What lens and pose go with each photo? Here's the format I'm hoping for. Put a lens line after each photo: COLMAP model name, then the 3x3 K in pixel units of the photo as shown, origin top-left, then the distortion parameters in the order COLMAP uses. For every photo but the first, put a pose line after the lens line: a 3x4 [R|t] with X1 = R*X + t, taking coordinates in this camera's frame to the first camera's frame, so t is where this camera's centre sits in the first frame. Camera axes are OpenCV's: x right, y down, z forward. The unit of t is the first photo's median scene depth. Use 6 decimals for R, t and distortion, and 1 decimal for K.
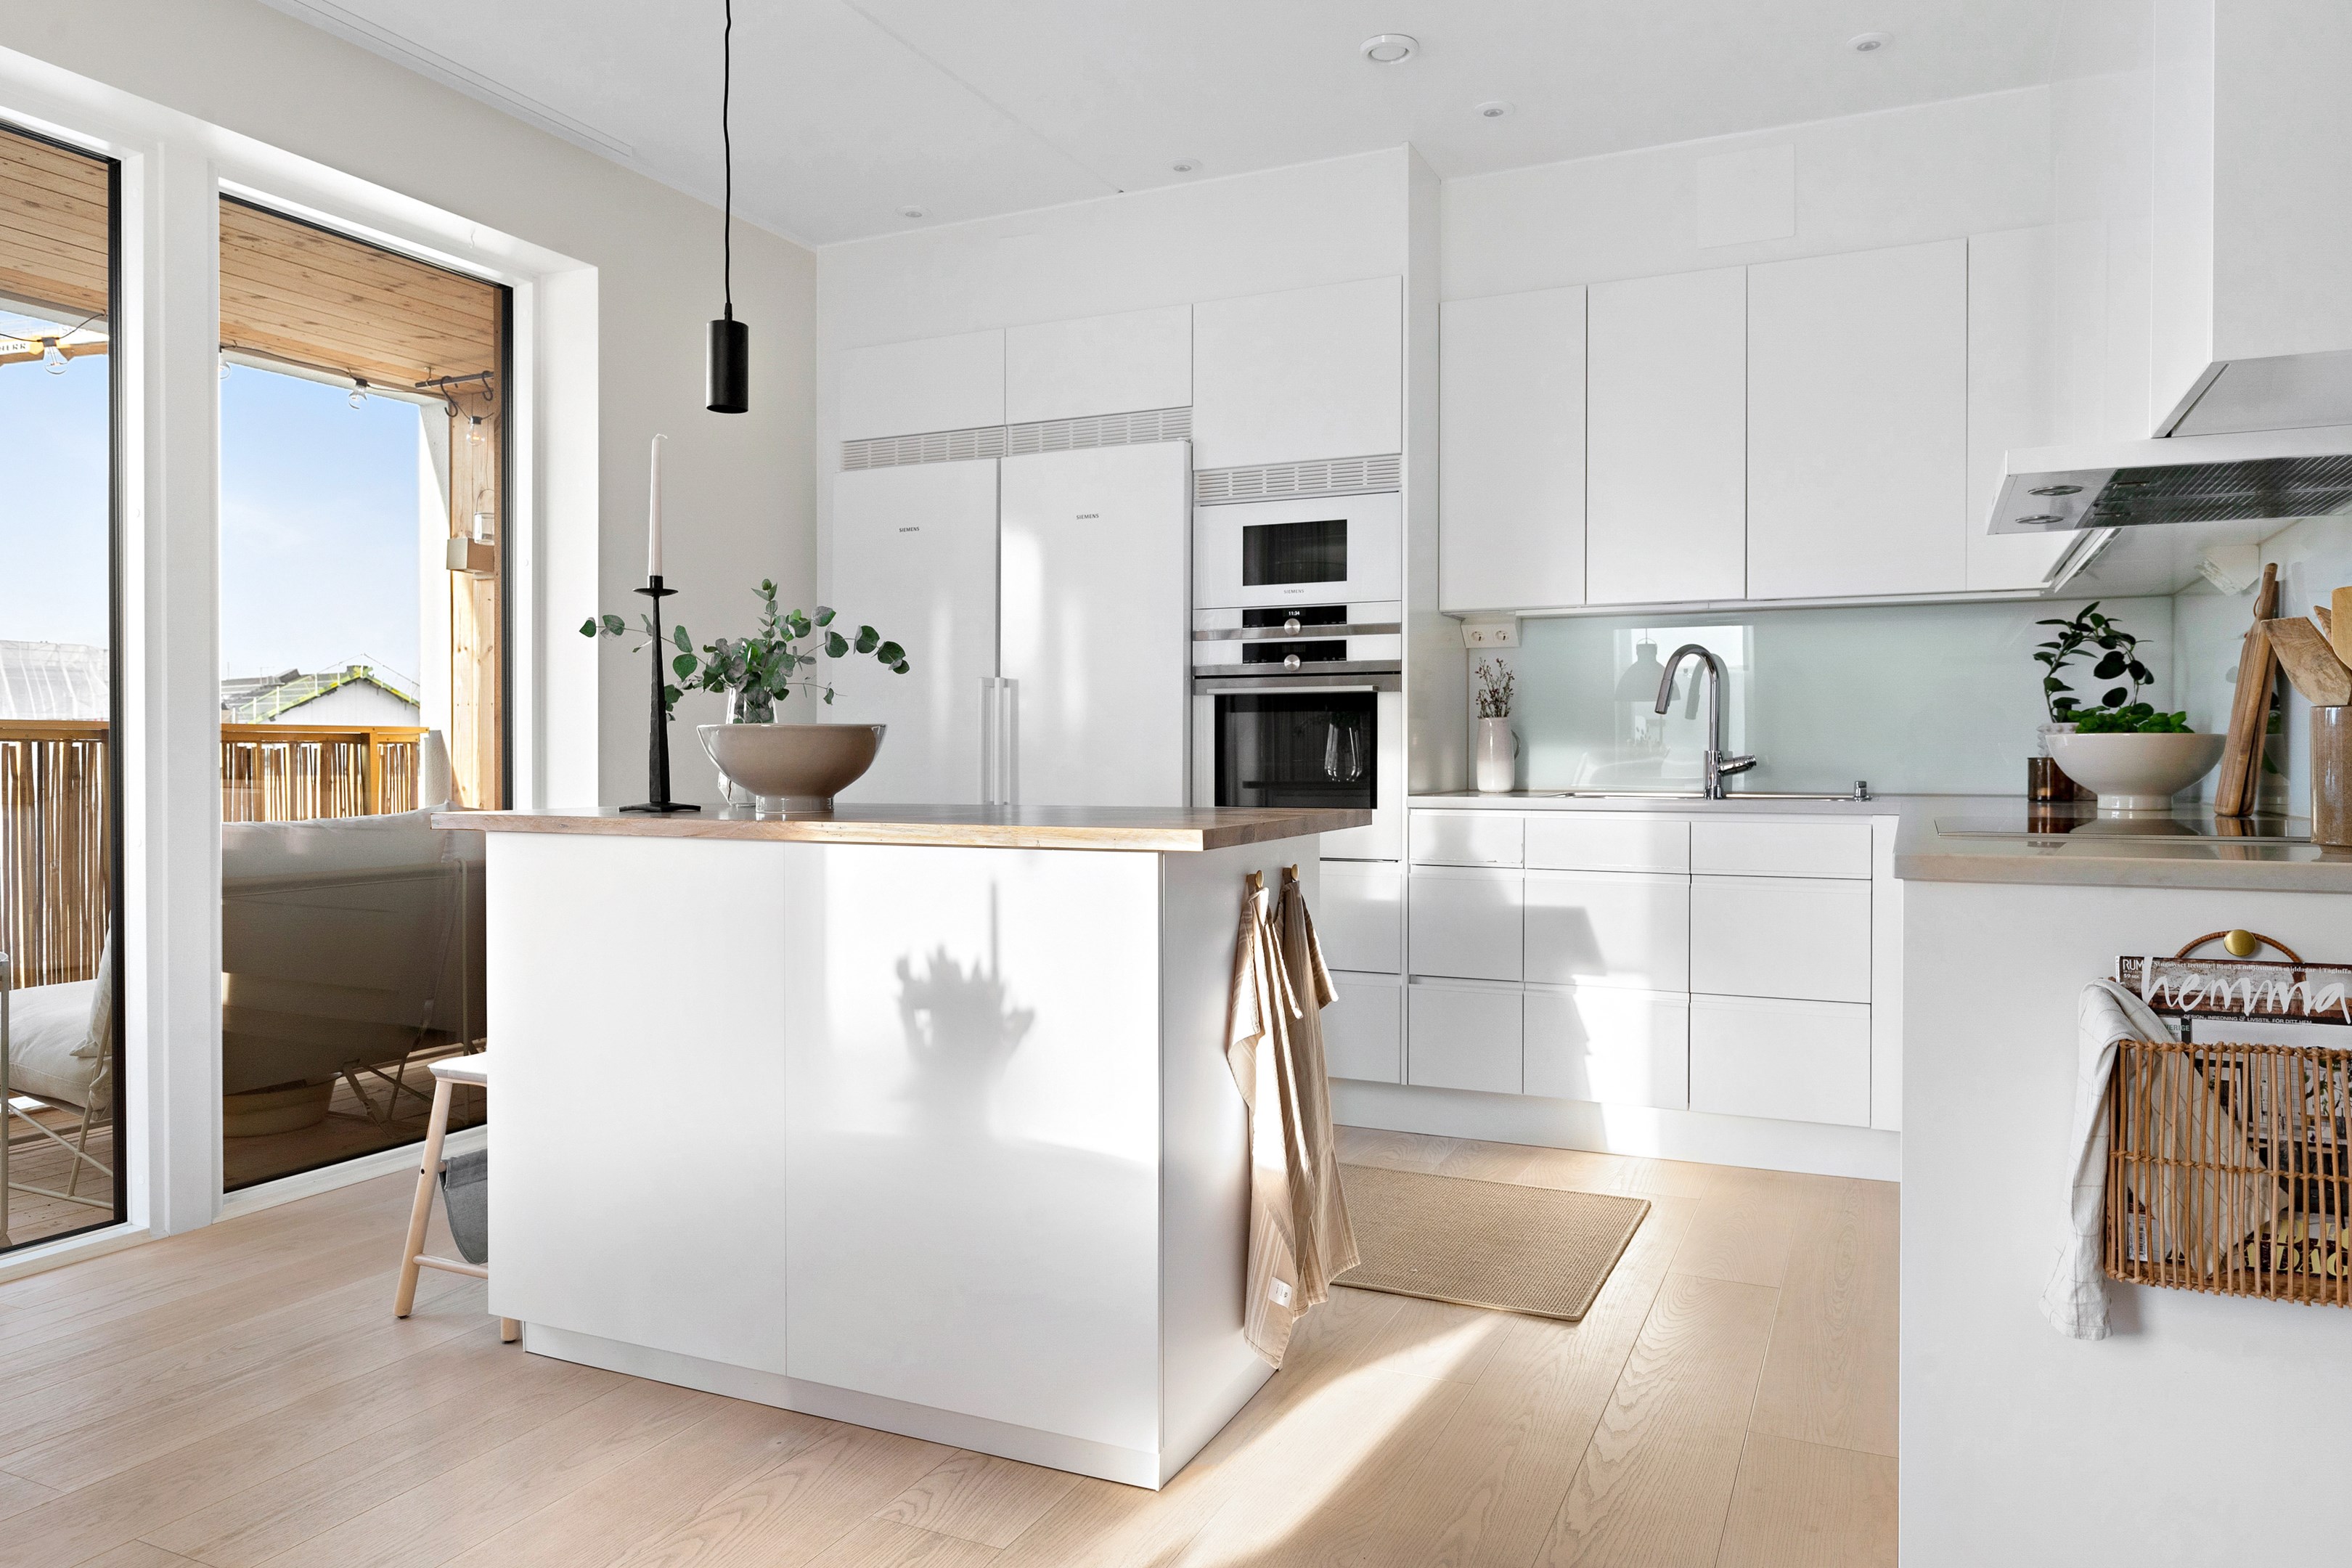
lens RADIAL K [[1539.8, 0, 1186.5], [0, 1539.8, 782.7], [0, 0, 1]] dist [-0.001366, 0.006670]
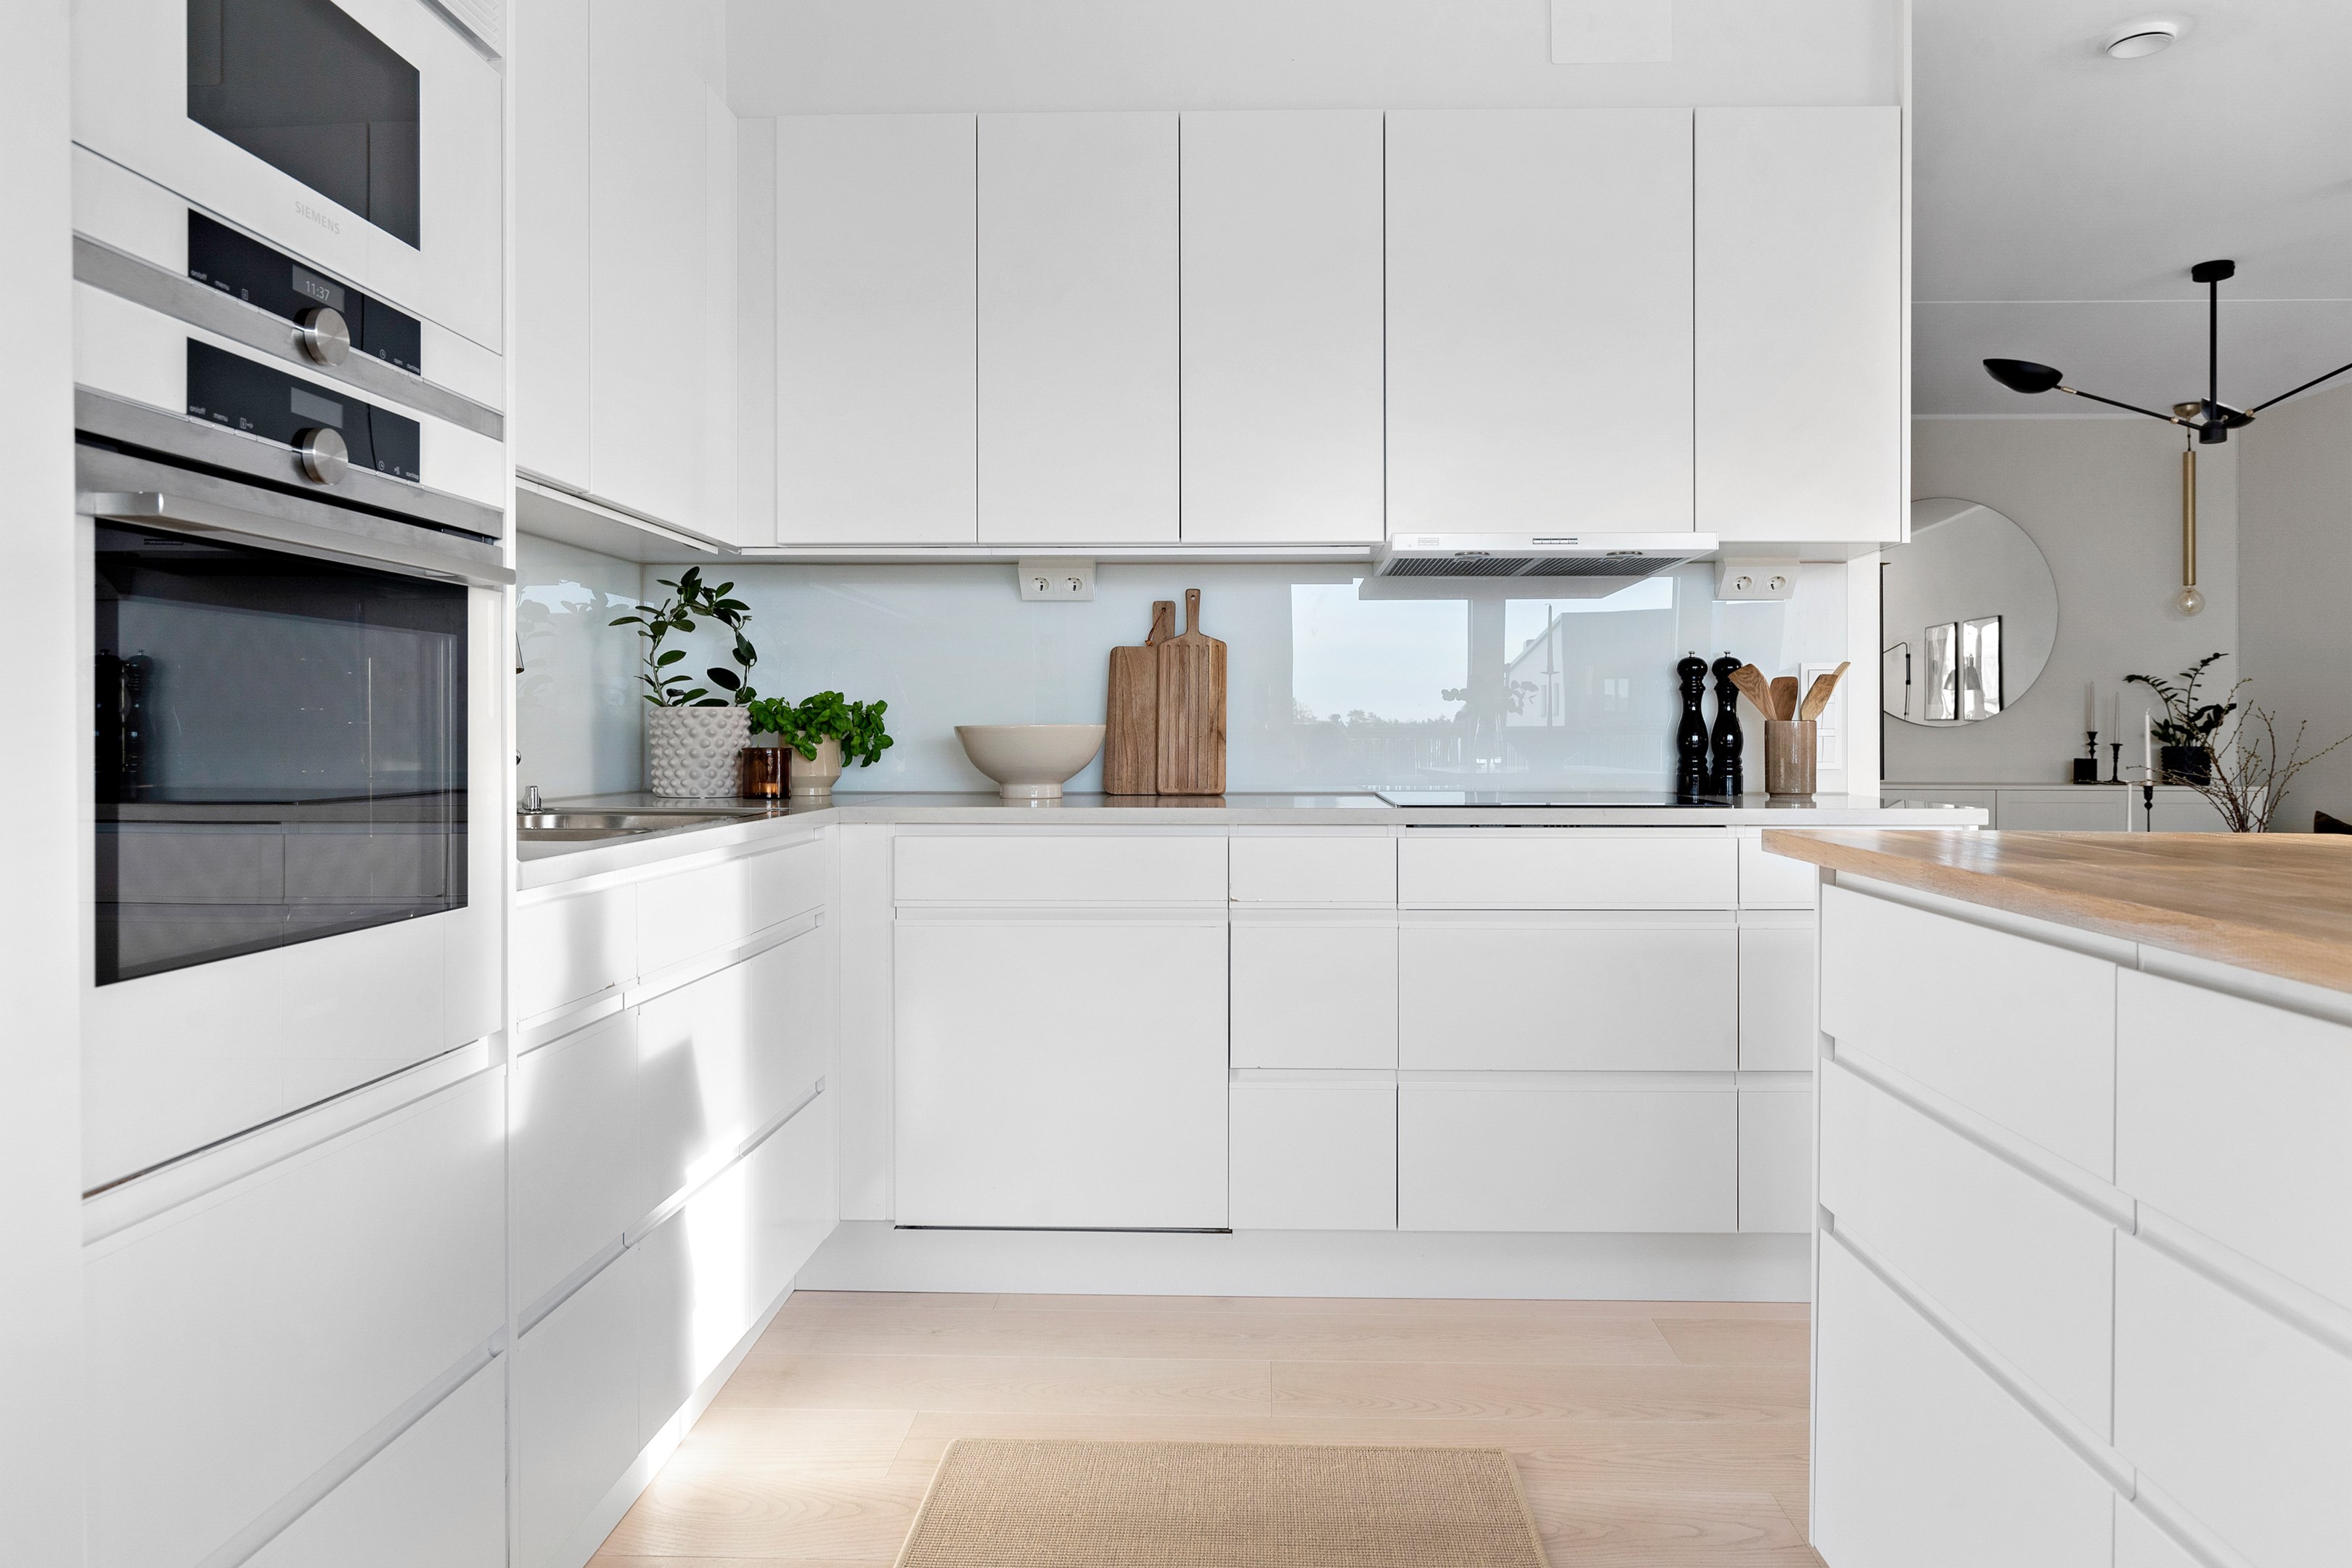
lens RADIAL K [[1539.8, 0, 1184.3], [0, 1539.8, 778.2], [0, 0, 1]] dist [-0.001366, 0.006670]
pose [[-0.373475, -0.026978, 0.927248, -0.256076], [0.012369, 0.999343, 0.034058, -0.020467], [-0.927558, 0.024189, -0.372896, 0.880181]]
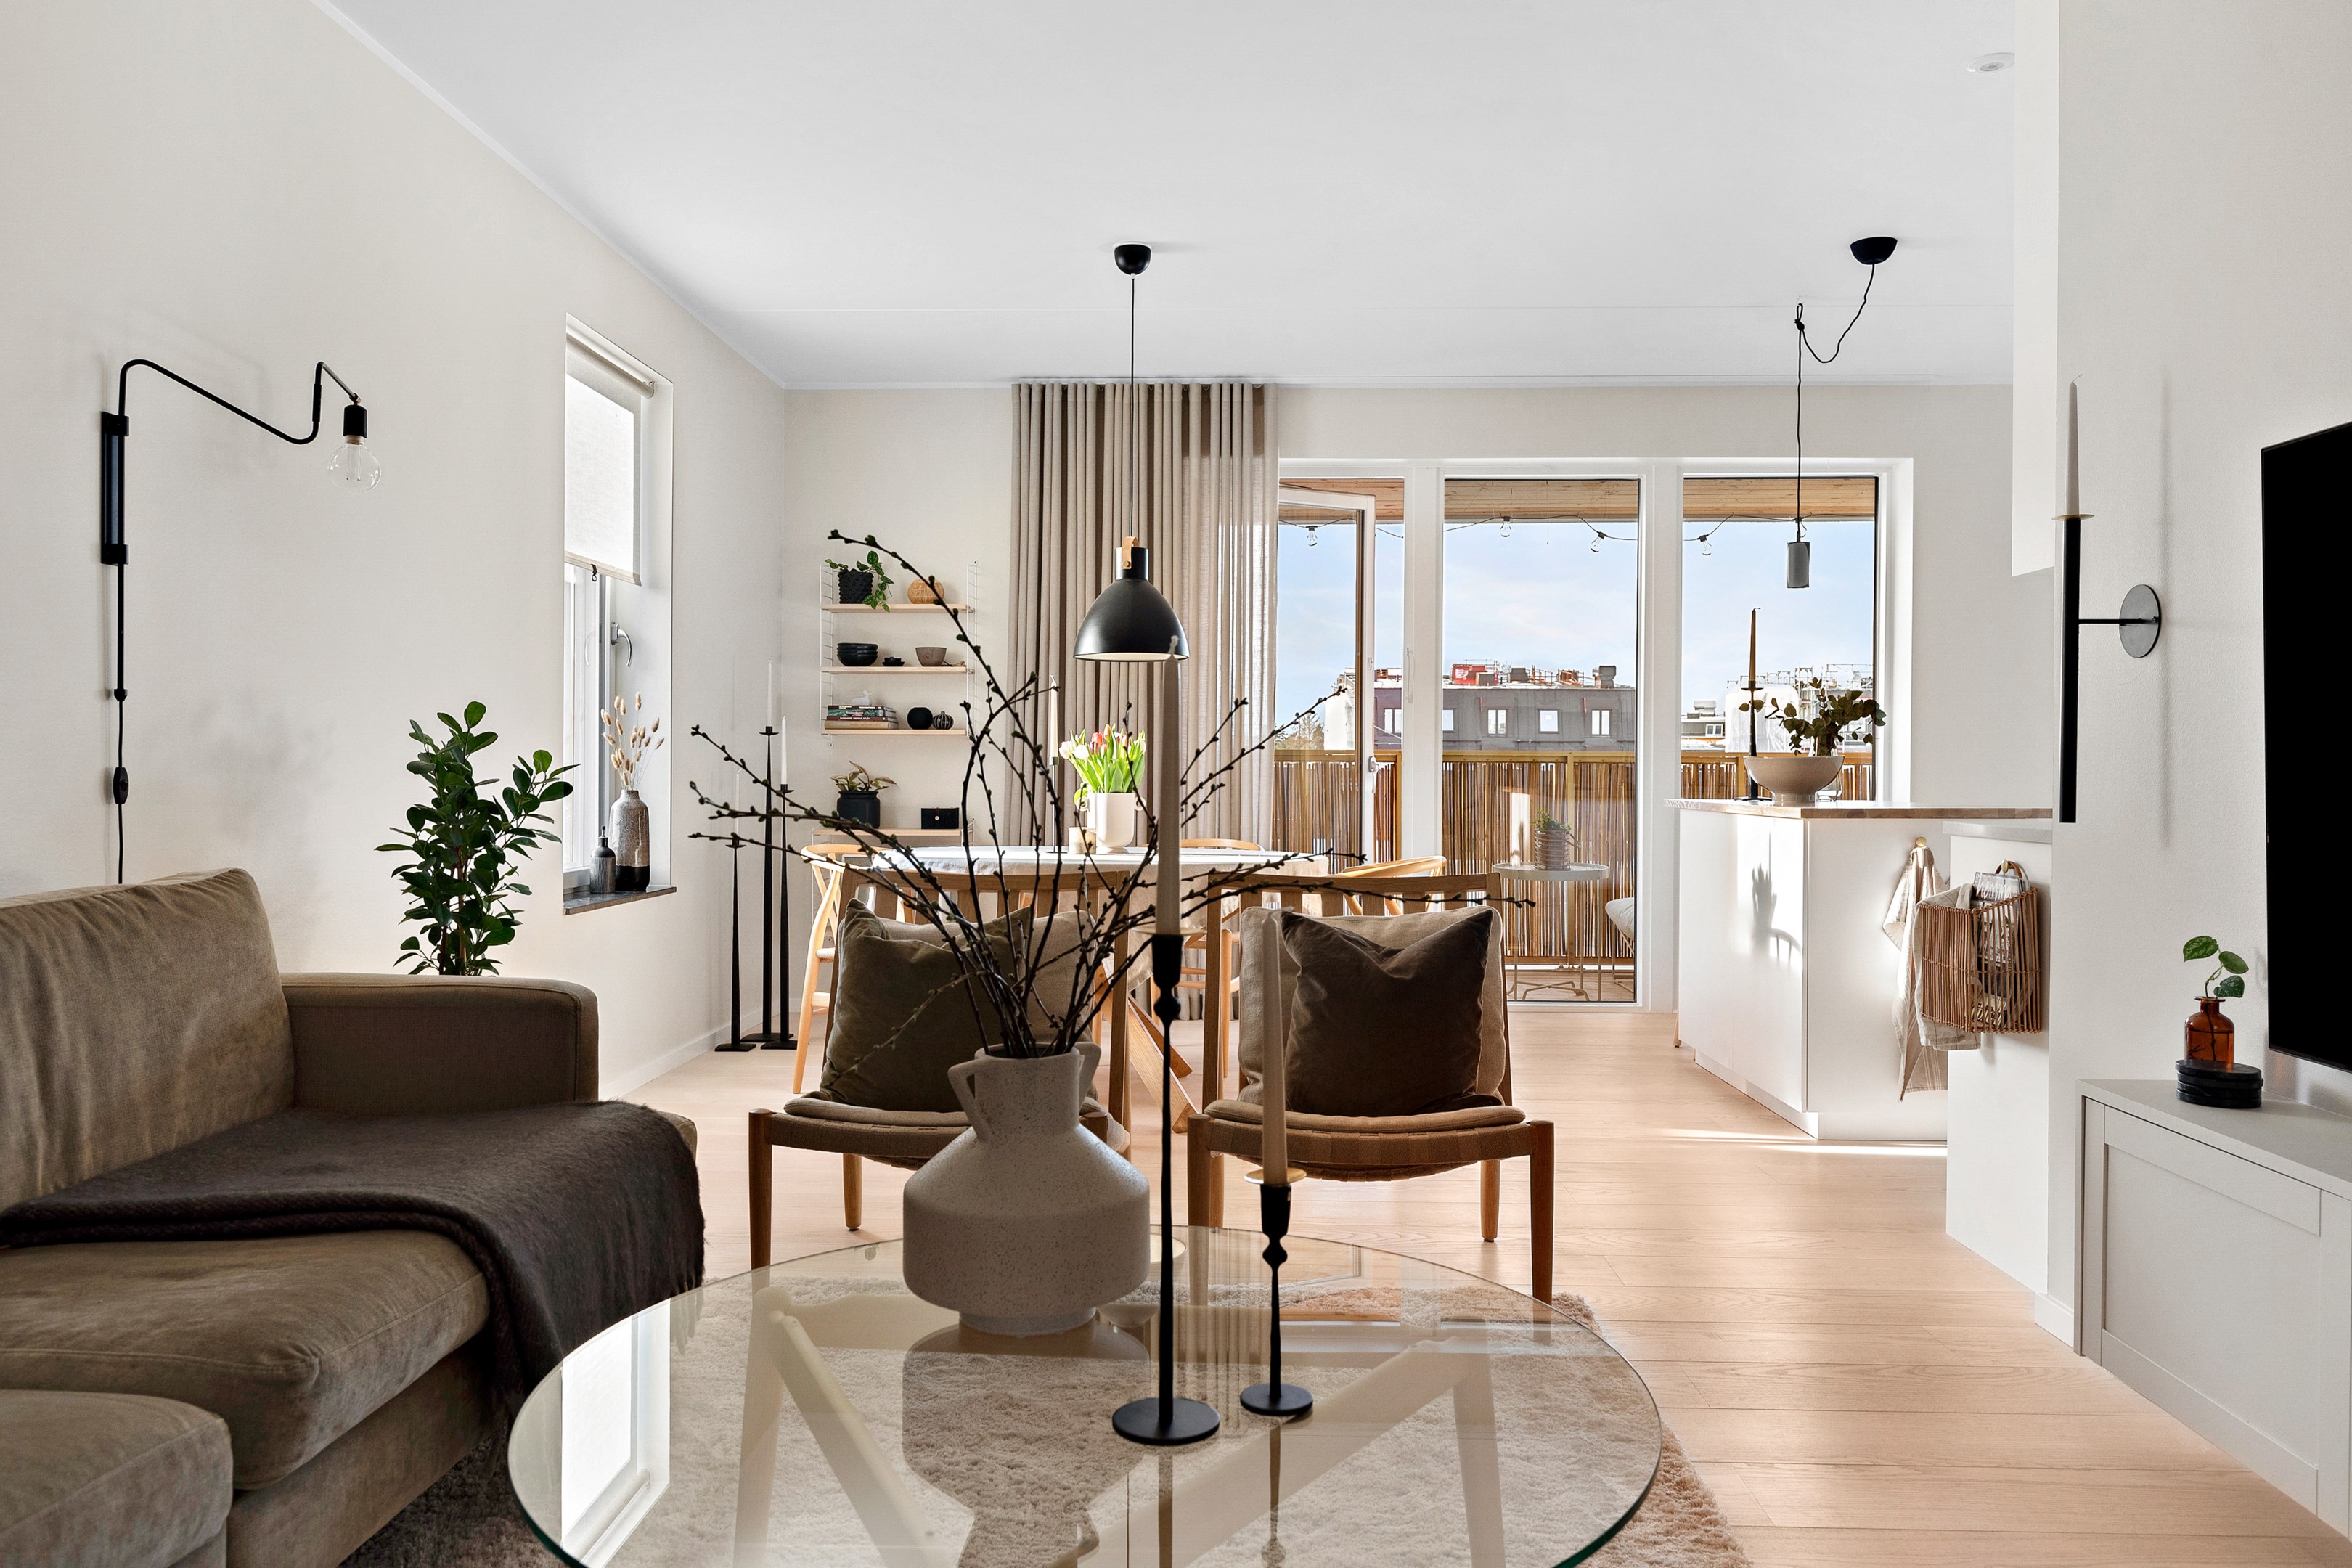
lens RADIAL K [[1662.3, 0, 1163.2], [0, 1662.3, 788.4], [0, 0, 1]] dist [0.004338, 0.000451]
pose [[0.386540, 0.013573, -0.922173, 1.662427], [-0.022880, 0.999725, 0.005125, 0.011817], [0.921989, 0.019118, 0.386744, -0.640836]]
